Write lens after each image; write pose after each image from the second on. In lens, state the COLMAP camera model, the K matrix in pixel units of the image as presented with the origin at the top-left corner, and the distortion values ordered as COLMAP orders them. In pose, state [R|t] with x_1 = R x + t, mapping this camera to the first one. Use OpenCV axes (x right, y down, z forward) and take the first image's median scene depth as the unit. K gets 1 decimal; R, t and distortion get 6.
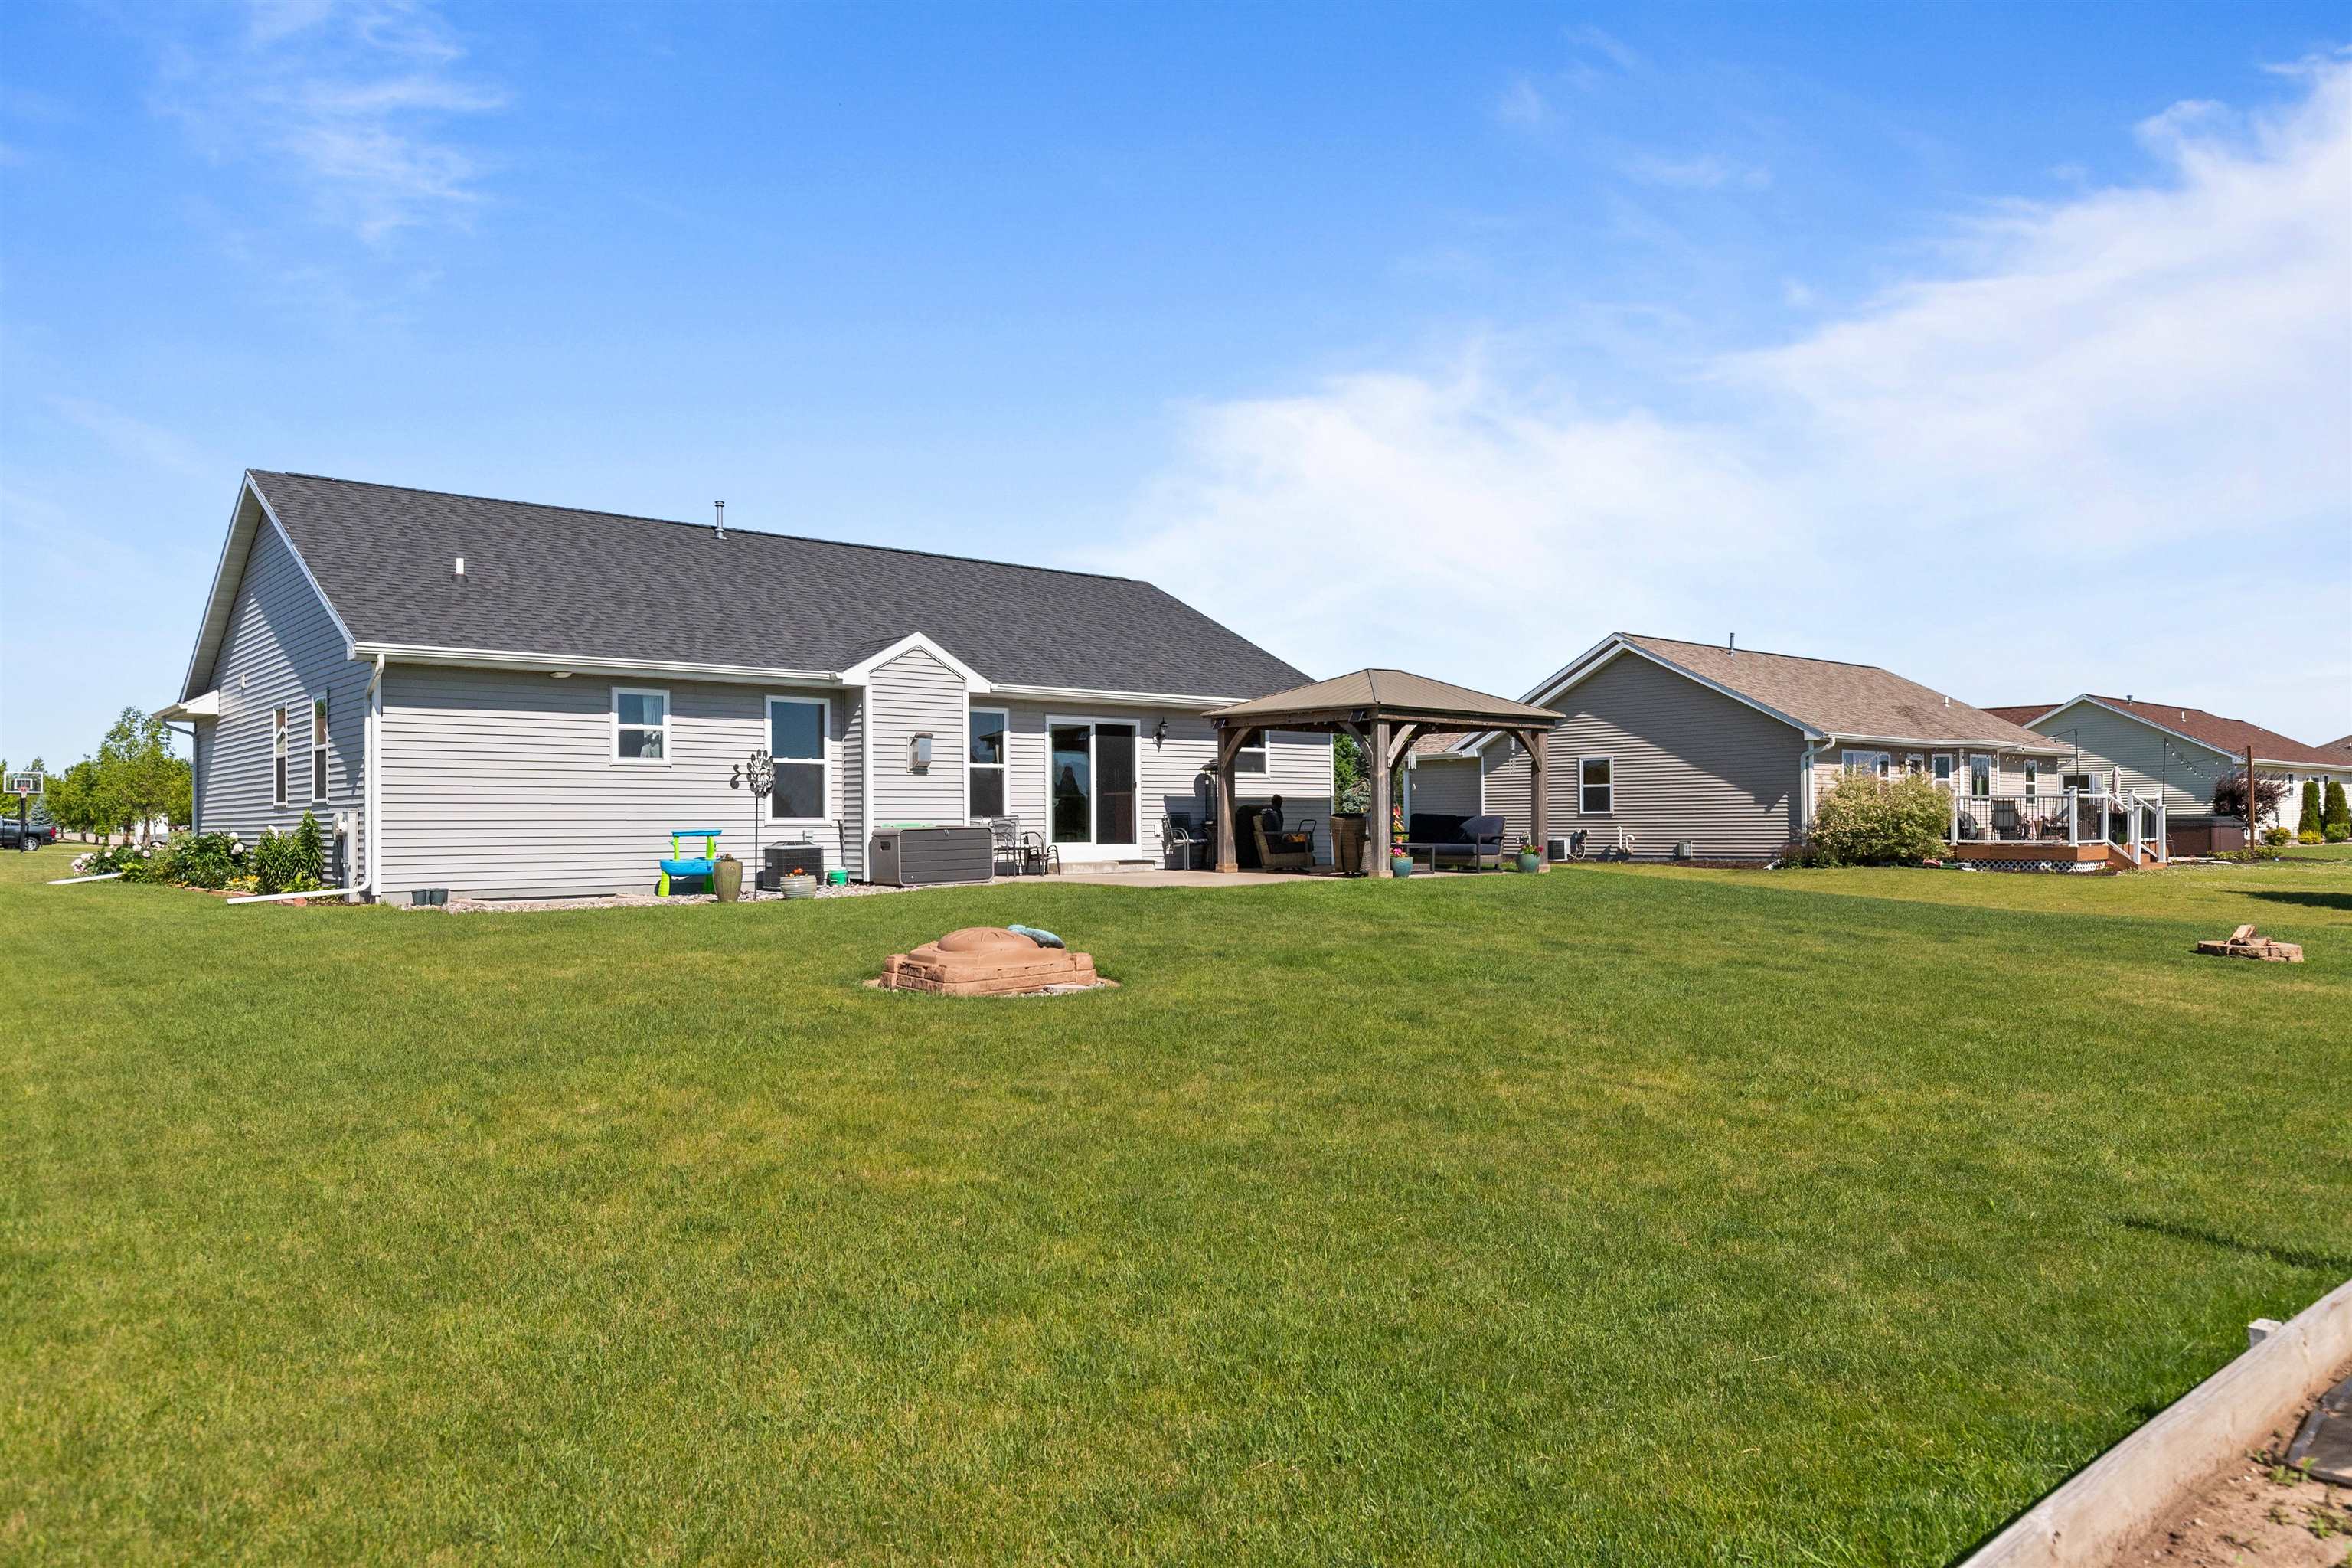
lens RADIAL K [[1659.8, 0, 1176.9], [0, 1659.8, 789.6], [0, 0, 1]] dist [-0.000458, -0.000031]
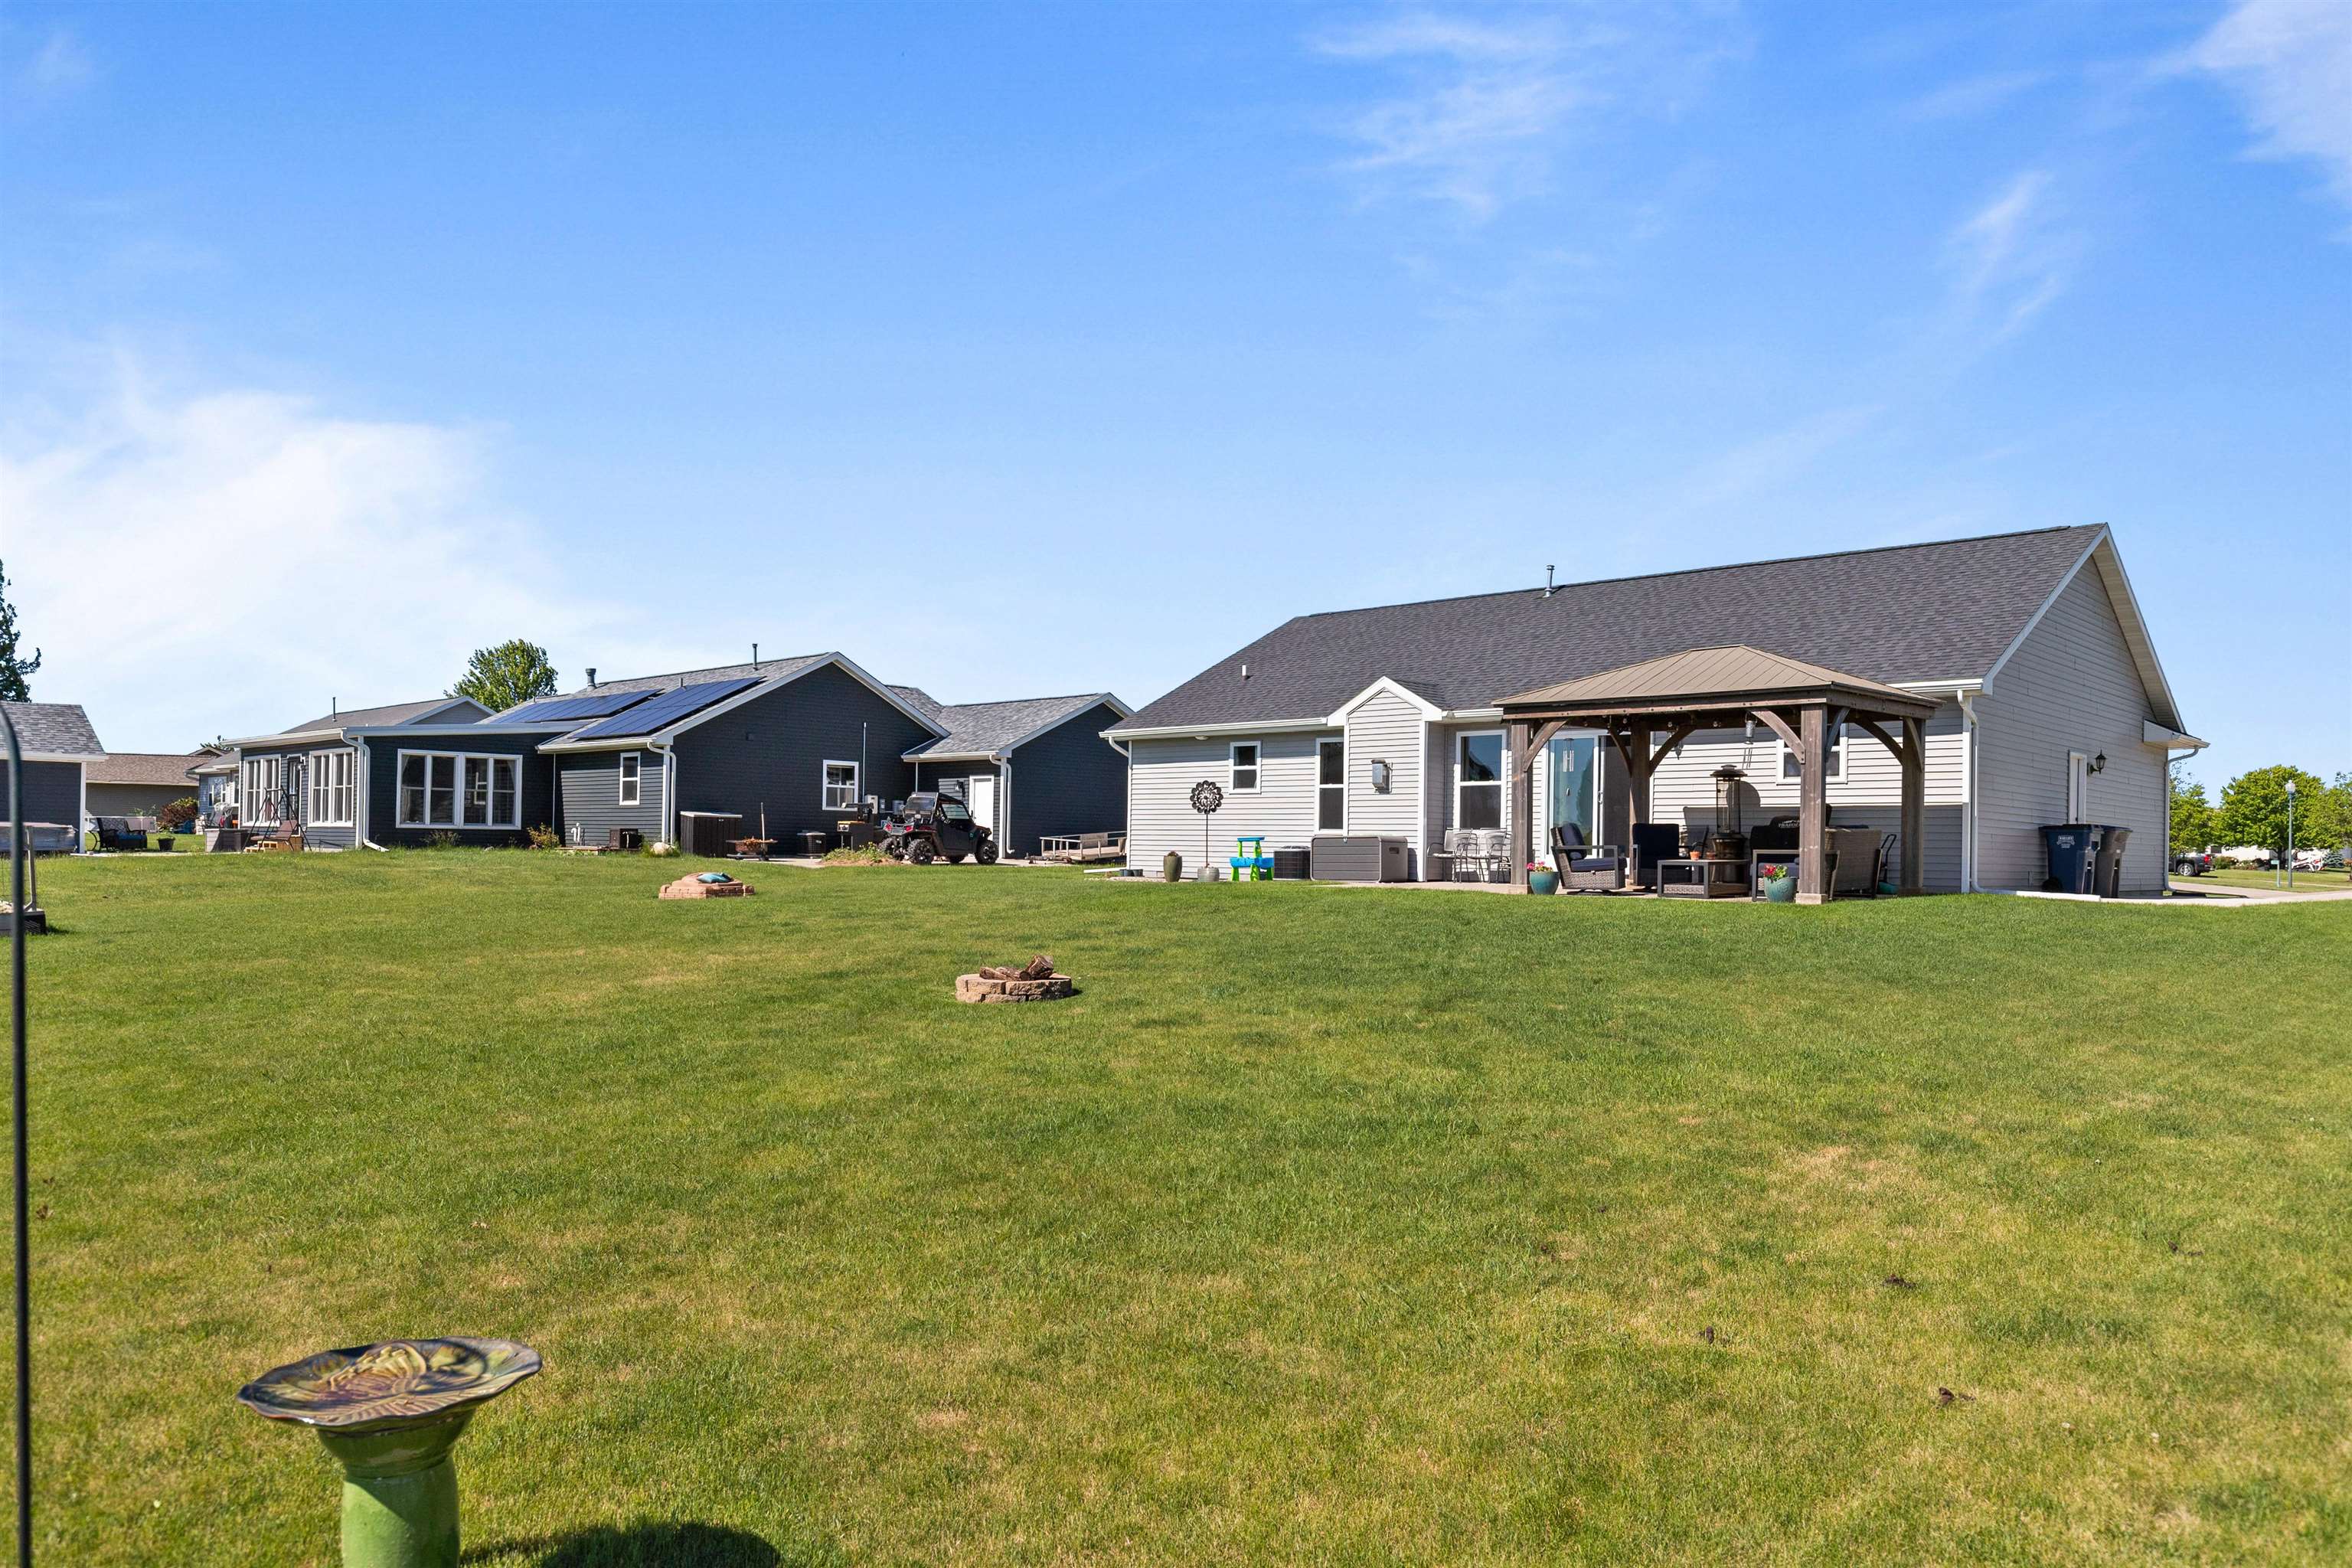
lens RADIAL K [[1659.8, 0, 1177.2], [0, 1659.8, 793.2], [0, 0, 1]] dist [-0.000458, -0.000031]
pose [[0.026321, -0.024287, -0.999358, 1.103029], [0.008888, 0.999671, -0.024061, 0.019717], [0.999614, -0.008249, 0.026528, 0.848551]]
